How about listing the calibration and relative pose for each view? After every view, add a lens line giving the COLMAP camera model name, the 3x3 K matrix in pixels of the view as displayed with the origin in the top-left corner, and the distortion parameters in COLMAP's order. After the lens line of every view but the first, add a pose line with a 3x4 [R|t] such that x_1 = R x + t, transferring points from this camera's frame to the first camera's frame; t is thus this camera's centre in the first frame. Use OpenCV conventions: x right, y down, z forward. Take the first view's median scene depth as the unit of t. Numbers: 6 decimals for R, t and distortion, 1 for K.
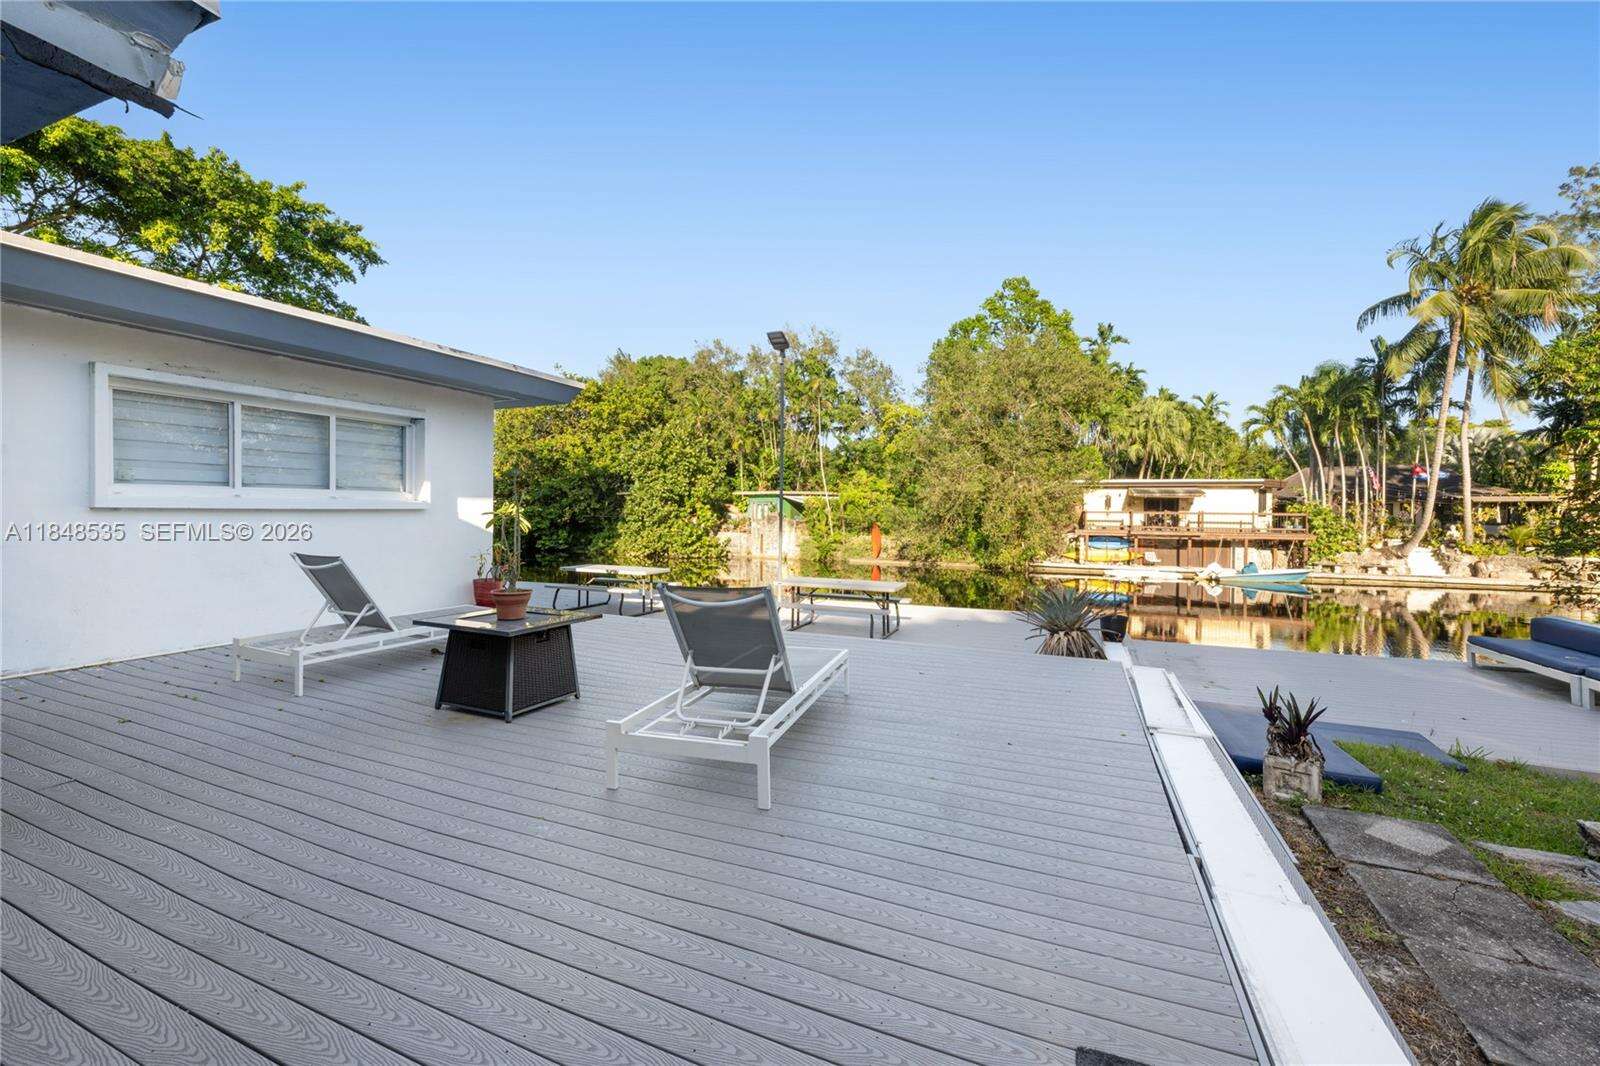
lens RADIAL K [[651.2, 0, 782.3], [0, 651.2, 512.7], [0, 0, 1]] dist [-0.000705, -0.000319]
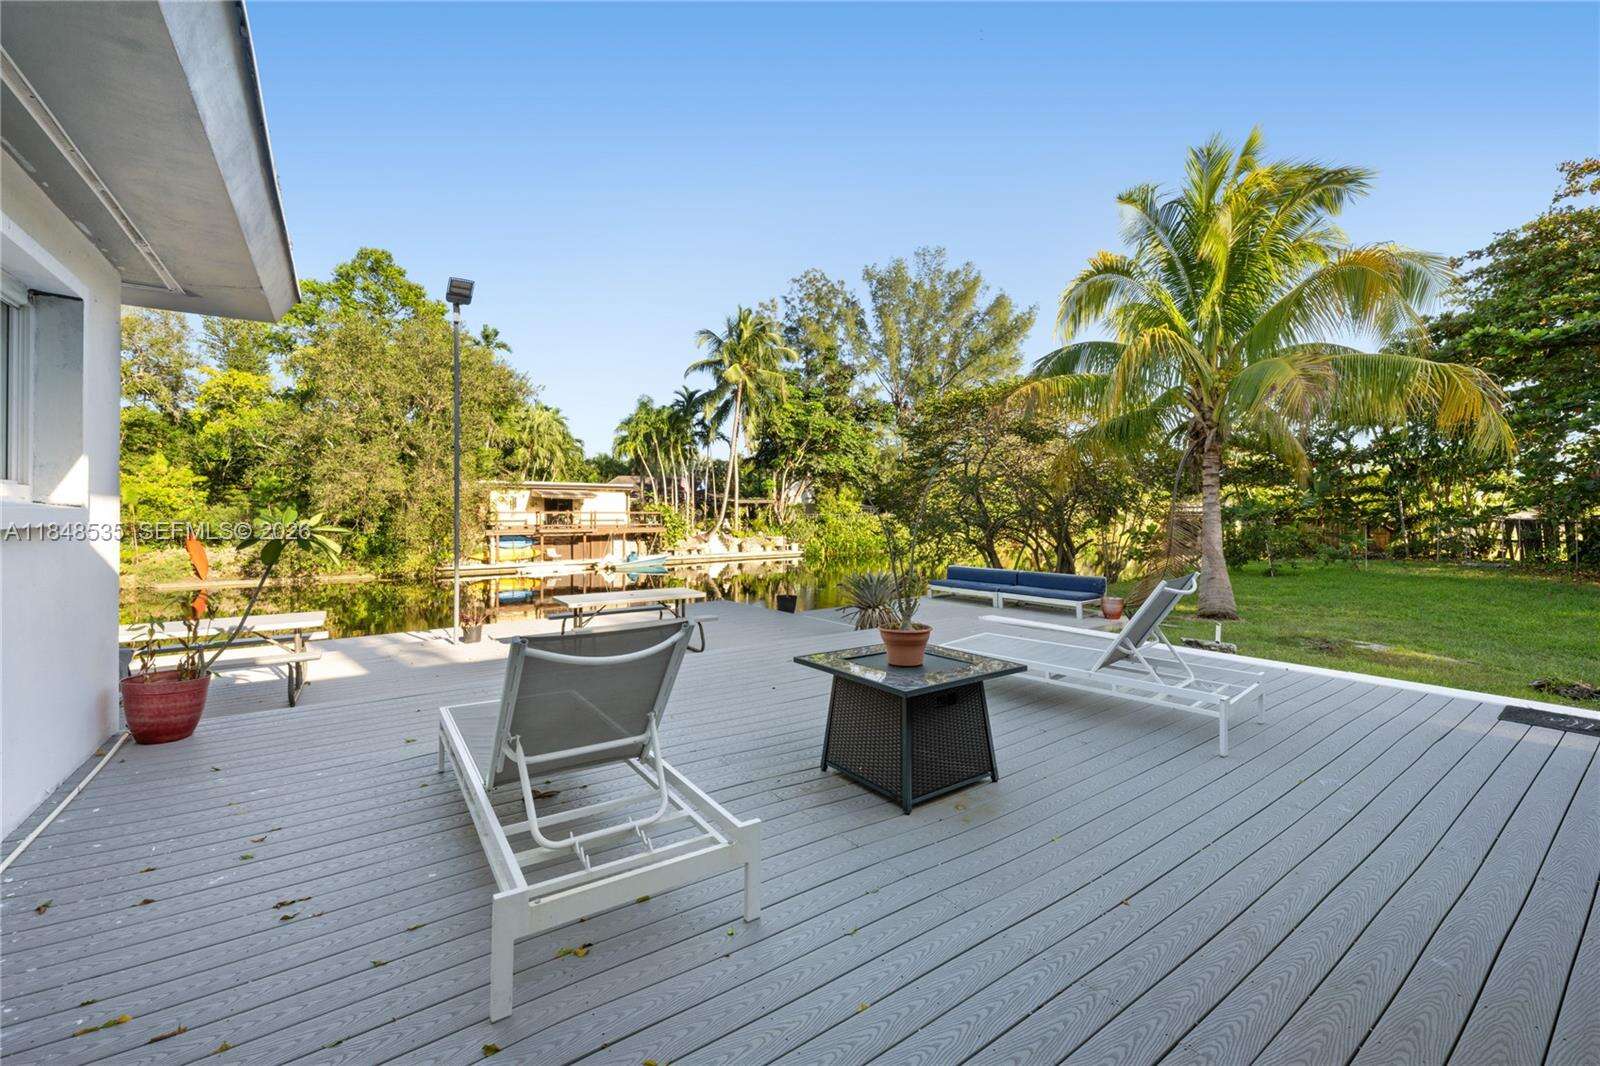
lens RADIAL K [[639.3, 0, 795.6], [0, 639.3, 504.4], [0, 0, 1]] dist [-0.000501, -0.000160]
pose [[0.522508, 0.000499, 0.852634, -0.139457], [0.009513, 0.999934, -0.006415, -0.002841], [-0.852581, 0.011463, 0.522469, 0.088896]]
